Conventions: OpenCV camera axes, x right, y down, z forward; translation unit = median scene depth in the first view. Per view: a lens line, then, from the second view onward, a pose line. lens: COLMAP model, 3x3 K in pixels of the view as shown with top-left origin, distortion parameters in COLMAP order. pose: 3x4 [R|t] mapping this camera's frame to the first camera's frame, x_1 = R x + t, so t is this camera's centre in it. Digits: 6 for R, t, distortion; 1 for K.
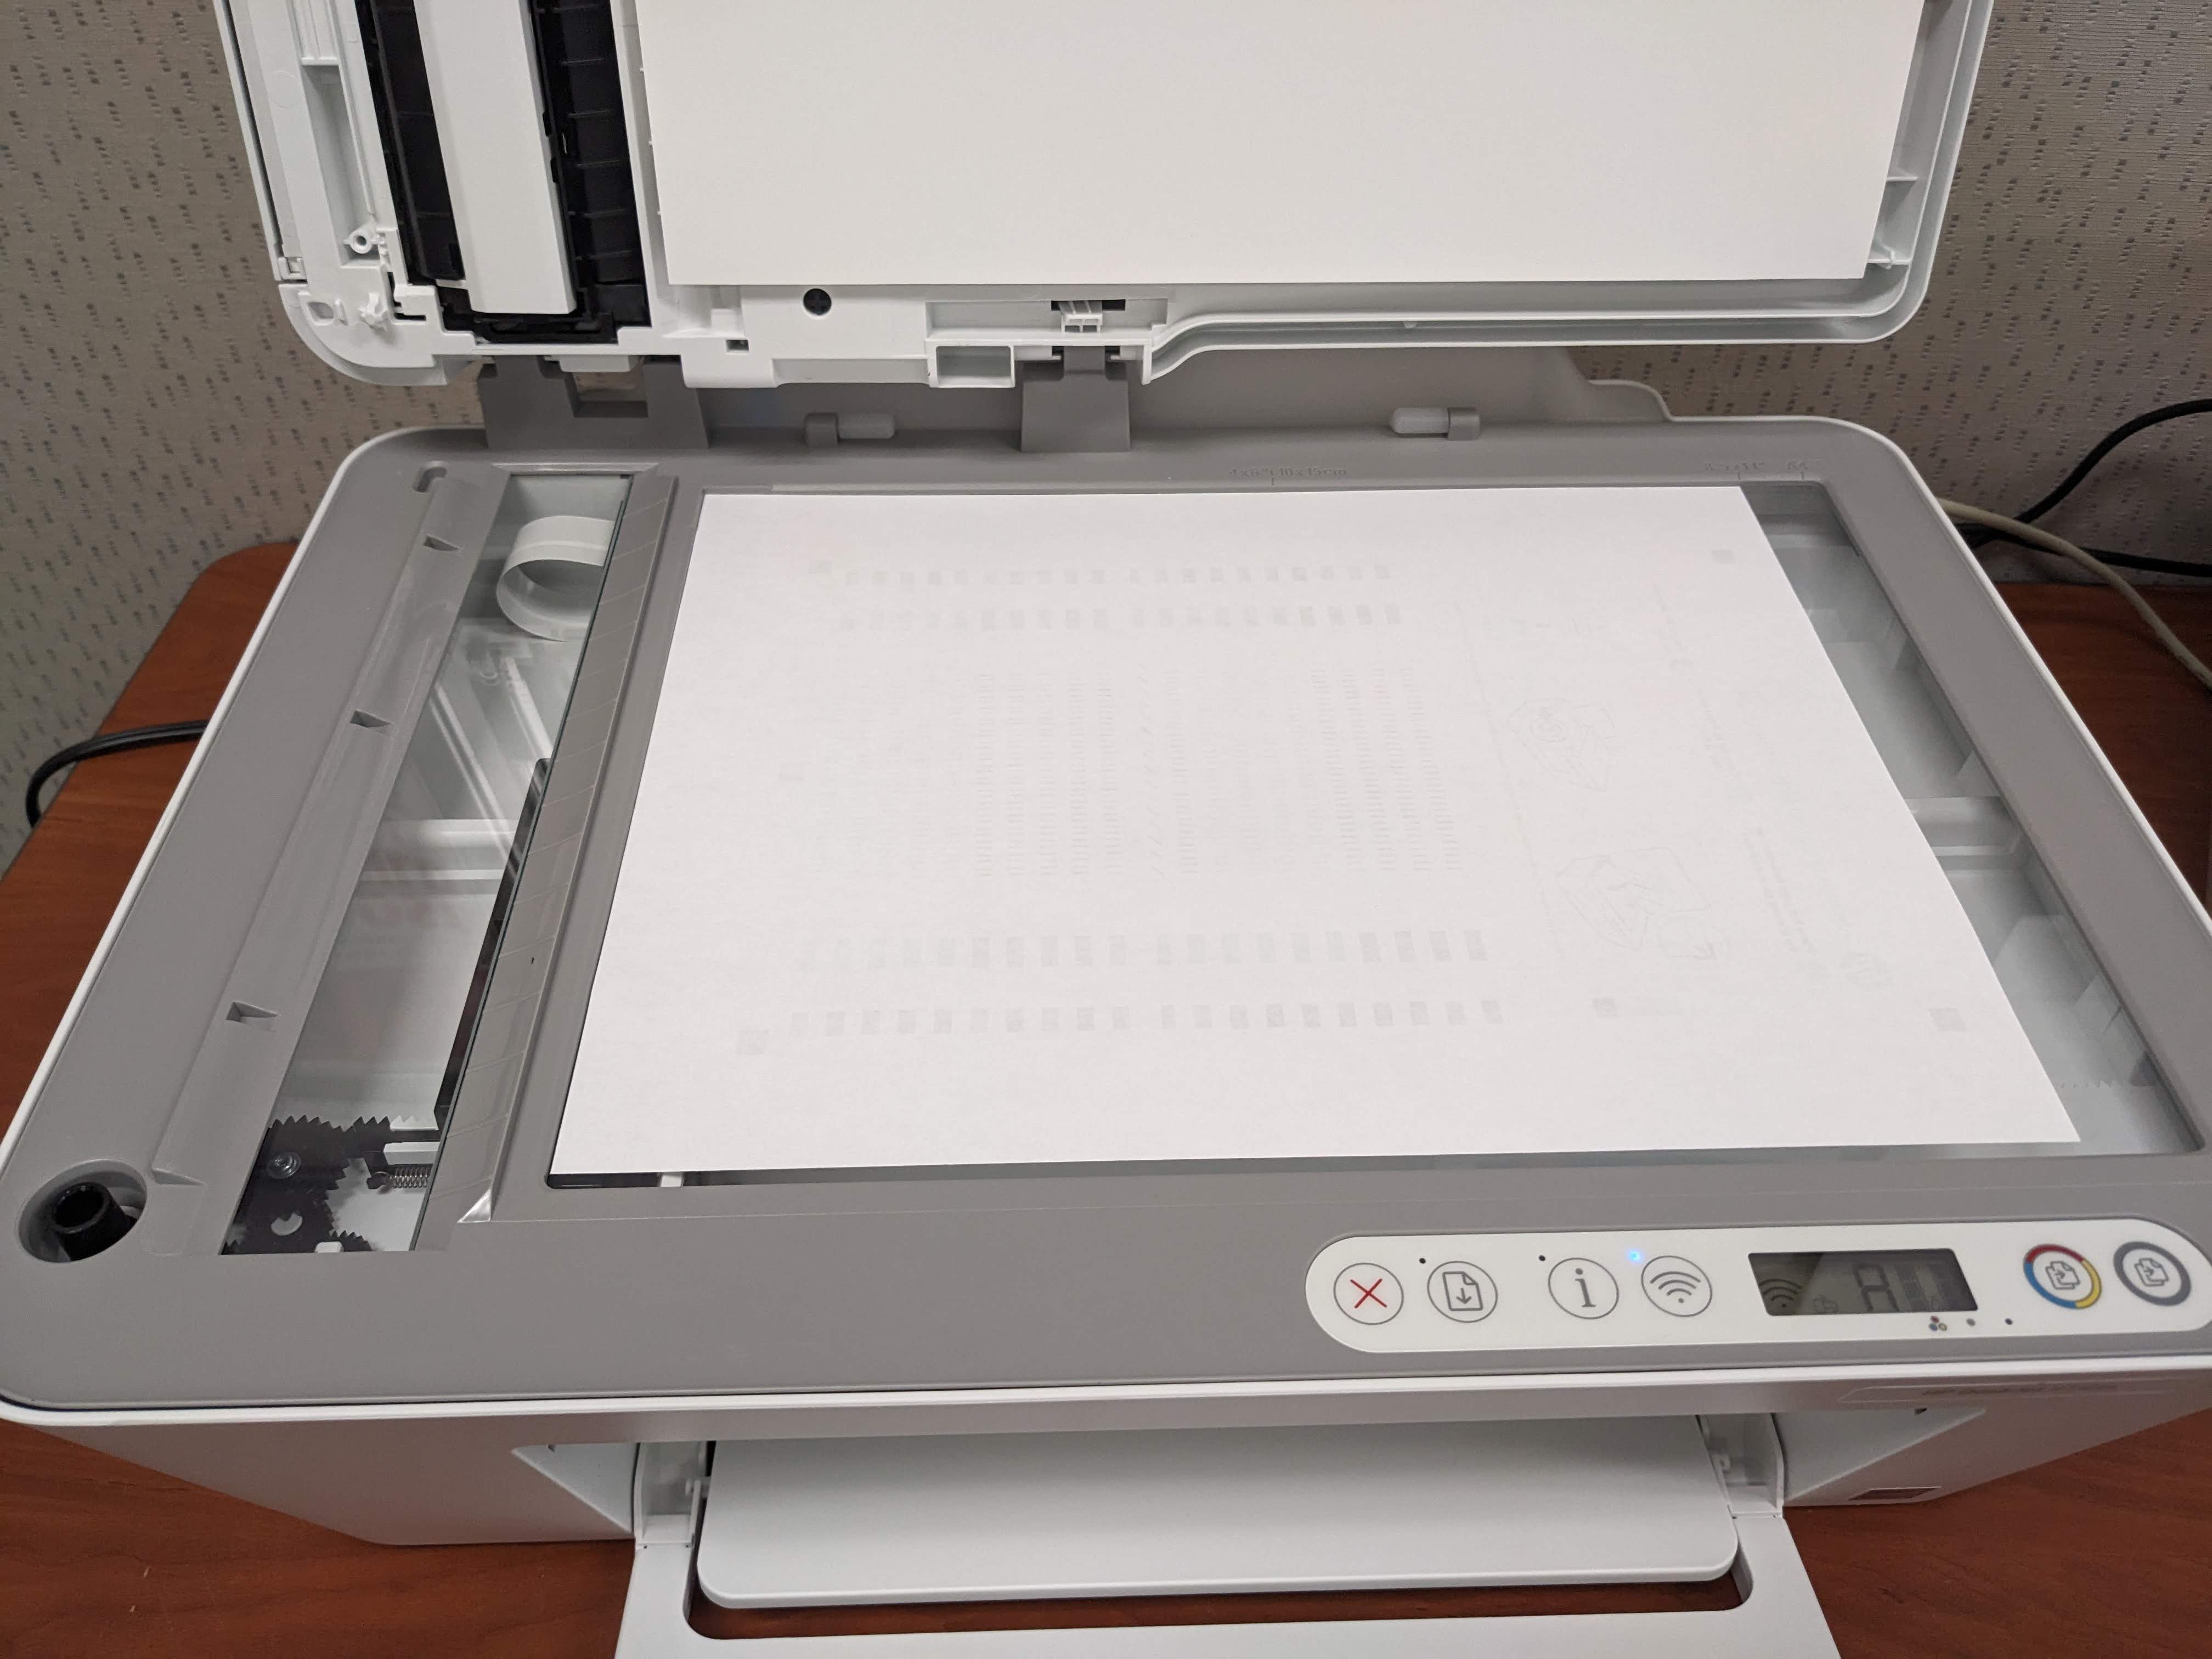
lens RADIAL K [[1797.5, 0, 1106.0], [0, 1797.5, 829.5], [0, 0, 1]] dist [0.053571, -0.061581]
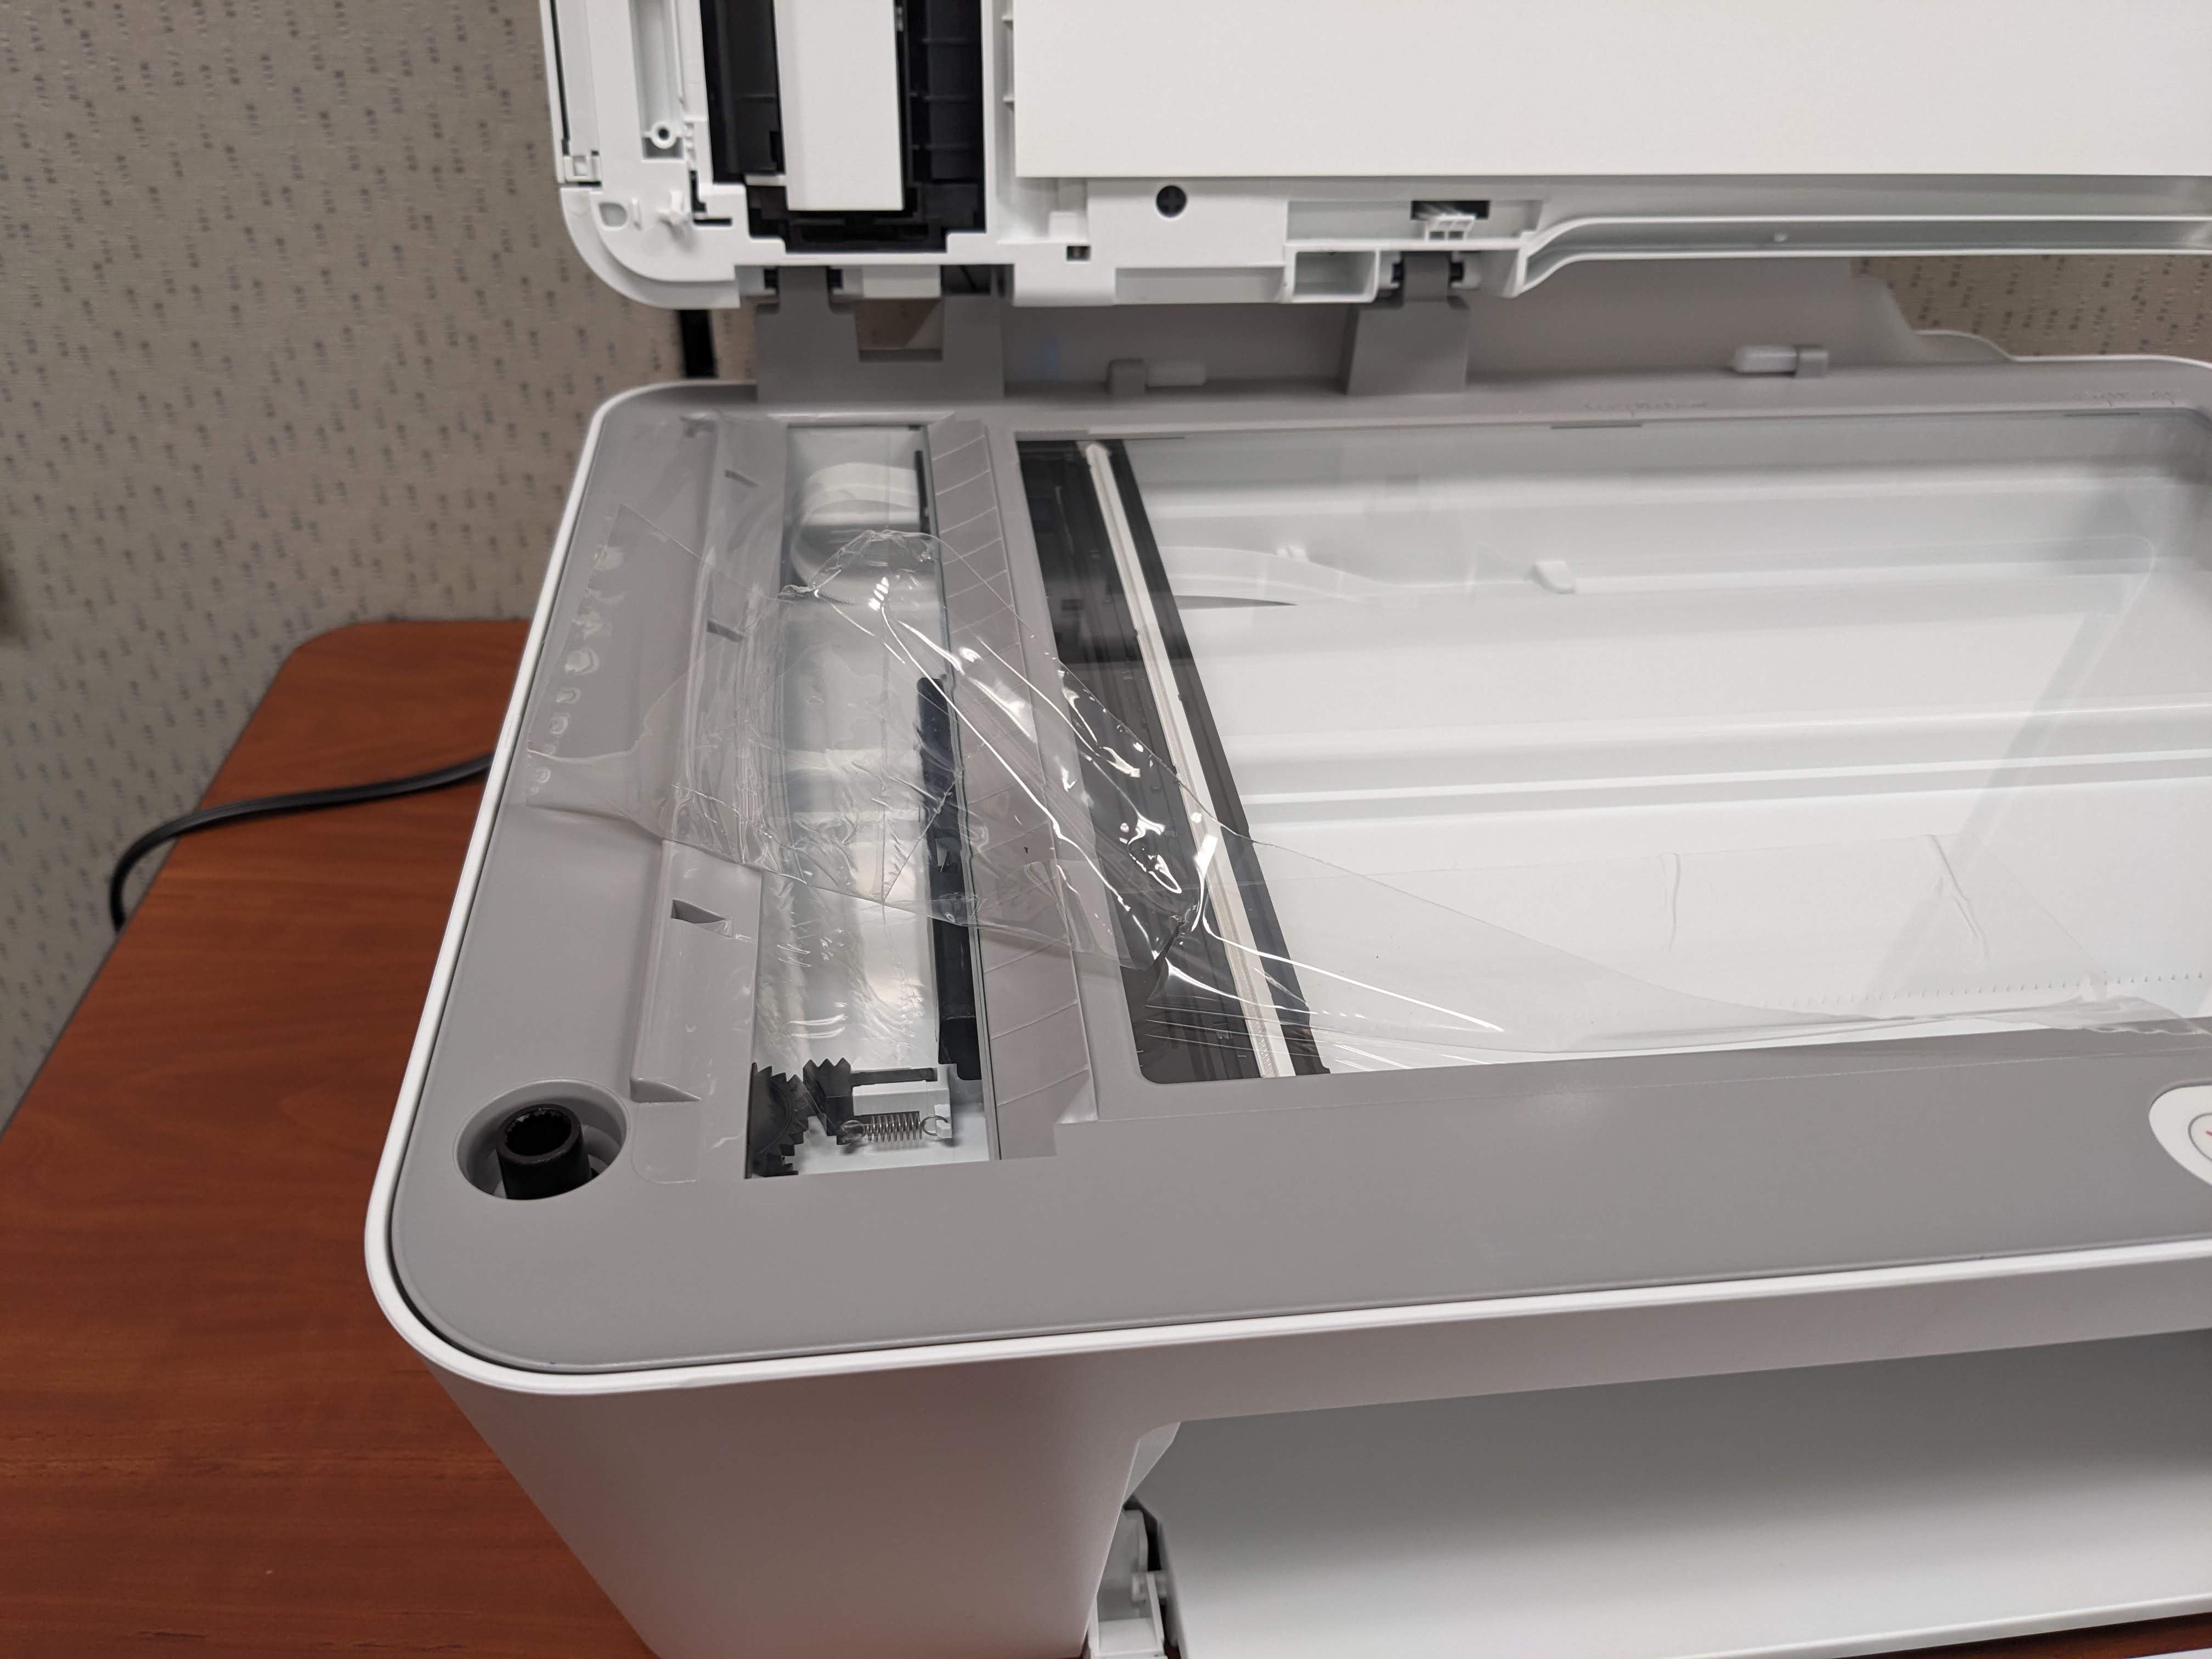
lens RADIAL K [[1797.5, 0, 1106.0], [0, 1797.5, 829.5], [0, 0, 1]] dist [0.053571, -0.061581]
pose [[0.995355, -0.037598, 0.088627, -0.260109], [0.050554, 0.987574, -0.148805, 0.136534], [-0.081931, 0.152594, 0.984887, 0.152167]]
